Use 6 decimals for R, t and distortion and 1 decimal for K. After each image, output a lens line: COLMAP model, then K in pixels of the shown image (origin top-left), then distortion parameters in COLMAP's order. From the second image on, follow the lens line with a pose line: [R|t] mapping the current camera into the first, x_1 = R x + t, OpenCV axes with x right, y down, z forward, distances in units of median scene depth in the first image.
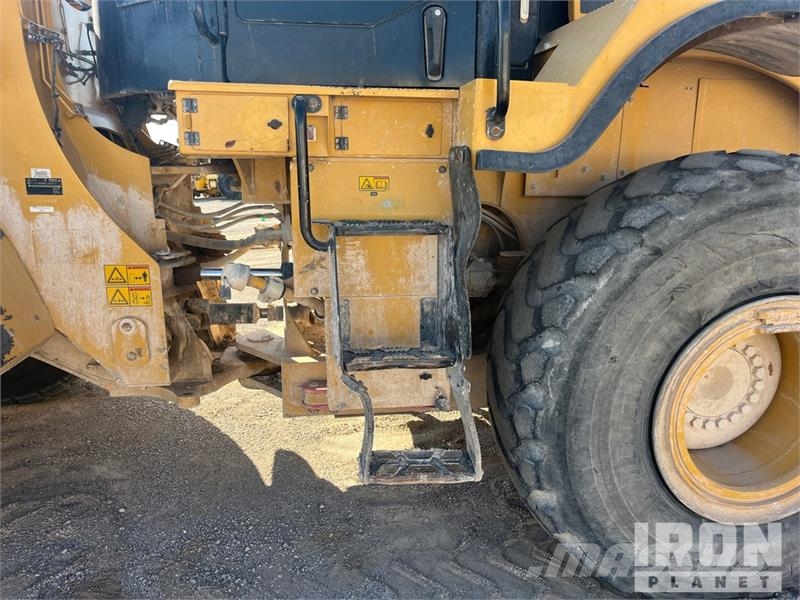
lens RADIAL K [[607.3, 0, 401.9], [0, 607.3, 304.2], [0, 0, 1]] dist [0.061782, -0.086362]
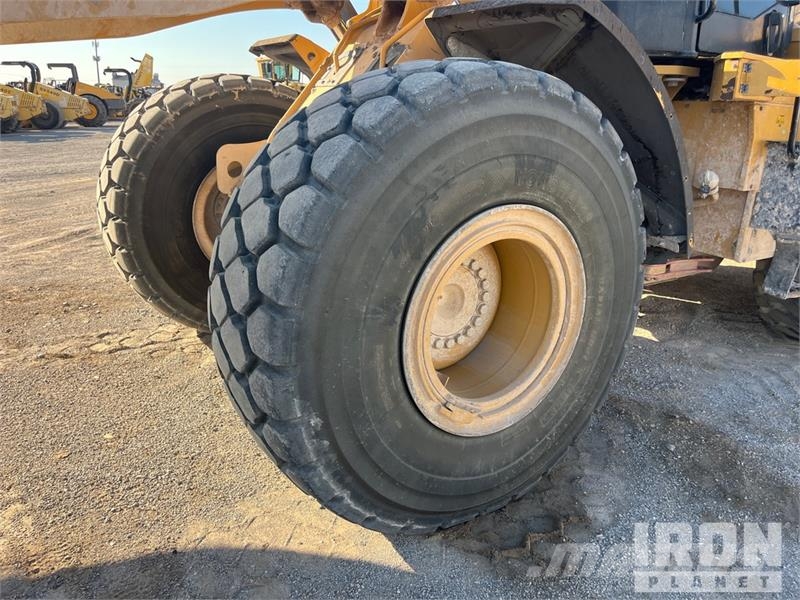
lens RADIAL K [[607.3, 0, 402.9], [0, 607.3, 299.1], [0, 0, 1]] dist [0.061782, -0.086362]
pose [[0.903597, -0.117126, 0.412061, -1.526456], [0.081436, 0.991321, 0.103198, 0.028313], [-0.420573, -0.059693, 0.905293, -0.088169]]
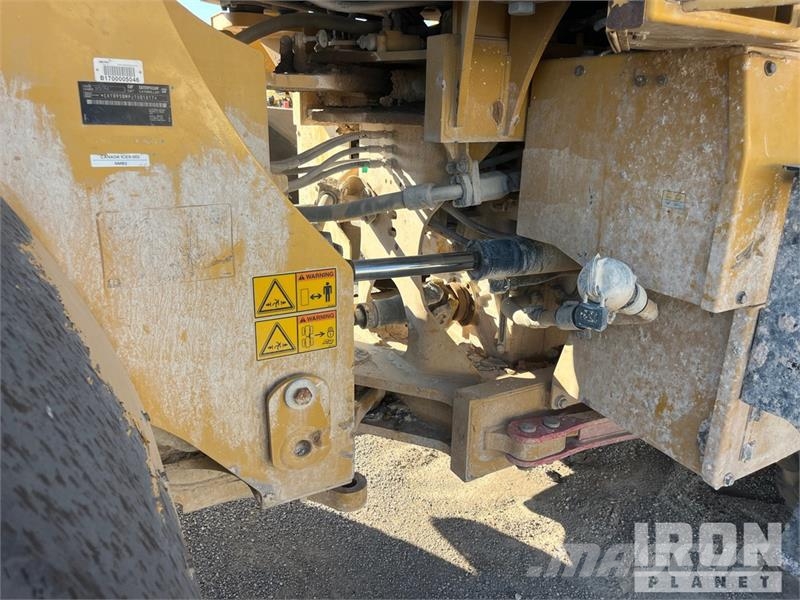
lens RADIAL K [[607.3, 0, 402.2], [0, 607.3, 296.6], [0, 0, 1]] dist [0.061782, -0.086362]
pose [[0.930060, -0.101070, 0.353233, -0.569322], [0.072702, 0.993035, 0.092712, -0.087960], [-0.360143, -0.060547, 0.930930, 0.540712]]
